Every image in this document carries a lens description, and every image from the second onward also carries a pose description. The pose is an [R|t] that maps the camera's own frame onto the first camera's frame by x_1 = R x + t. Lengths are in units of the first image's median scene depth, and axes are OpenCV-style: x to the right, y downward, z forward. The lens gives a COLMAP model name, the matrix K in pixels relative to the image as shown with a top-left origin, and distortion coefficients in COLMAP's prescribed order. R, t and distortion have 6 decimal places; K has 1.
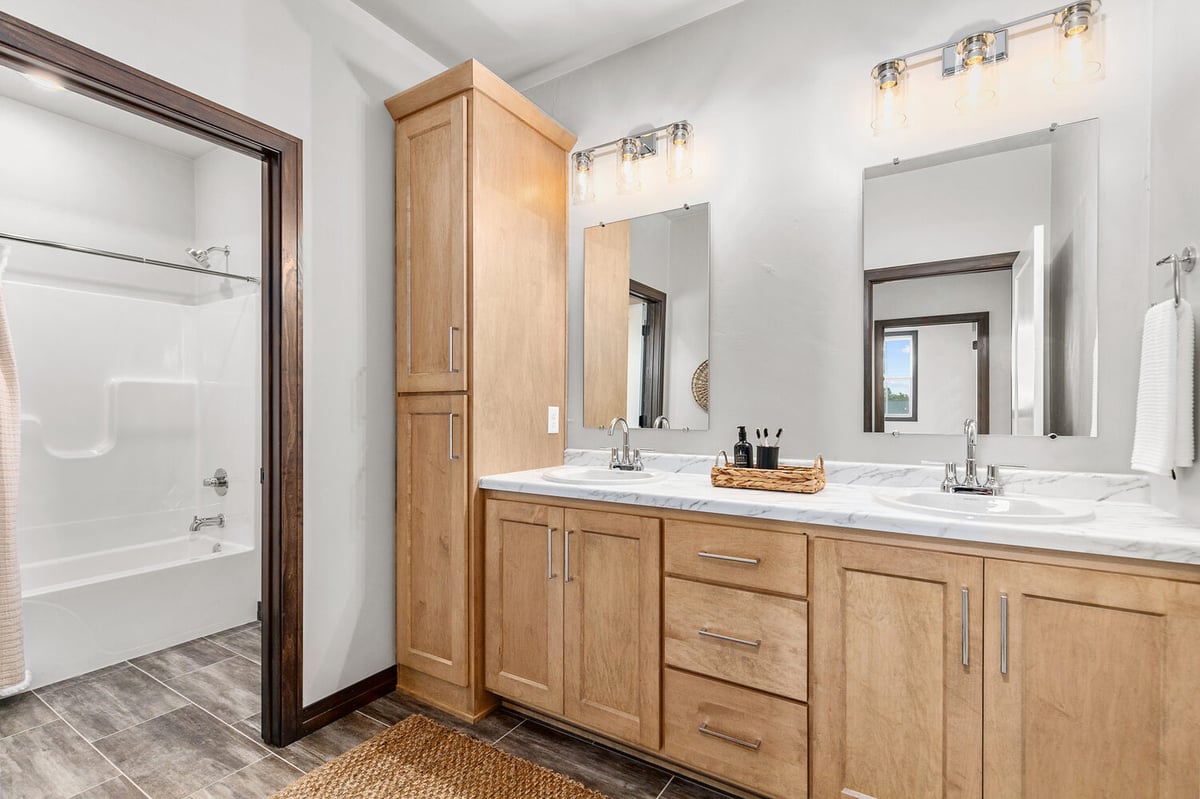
lens RADIAL K [[541.3, 0, 606.2], [0, 541.3, 404.4], [0, 0, 1]] dist [0.002038, -0.000475]
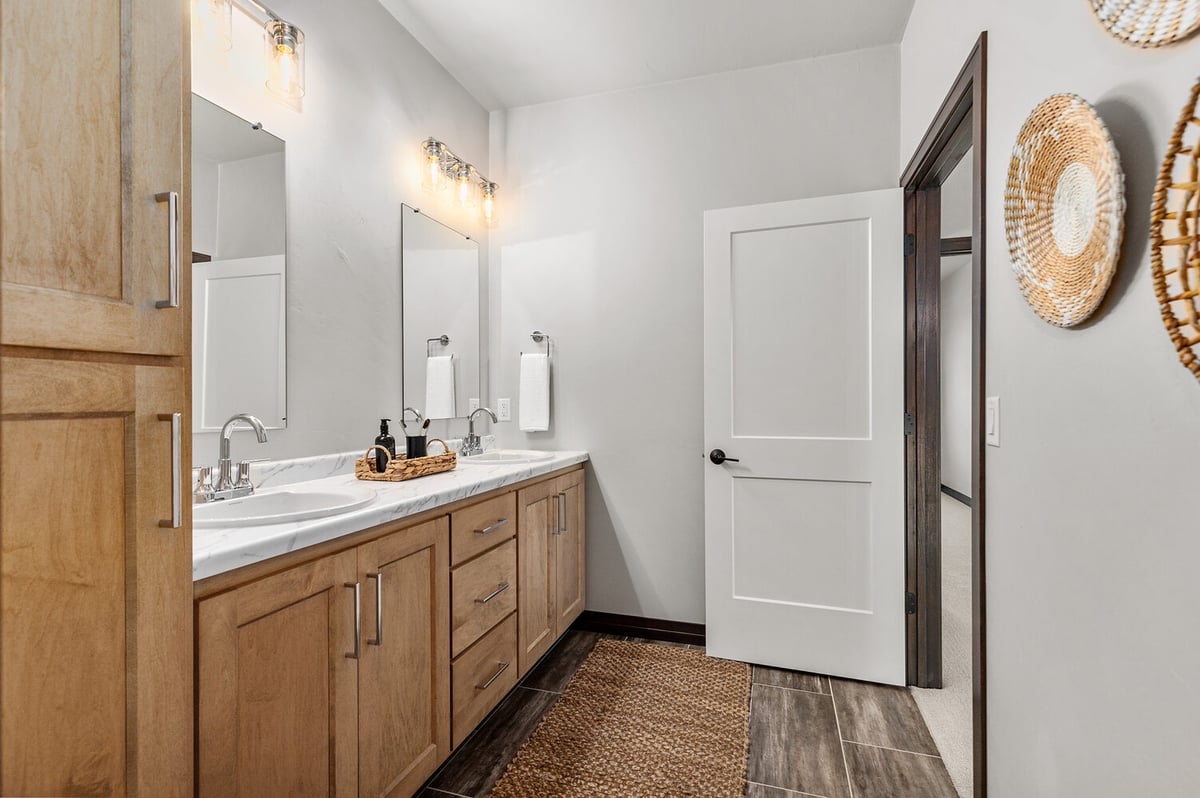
lens RADIAL K [[548.8, 0, 602.3], [0, 548.8, 405.1], [0, 0, 1]] dist [0.000776, 0.000076]
pose [[-0.245708, -0.006386, 0.969323, -0.876331], [-0.004331, 0.999976, 0.005491, 0.008233], [-0.969334, -0.002849, -0.245730, 0.929685]]
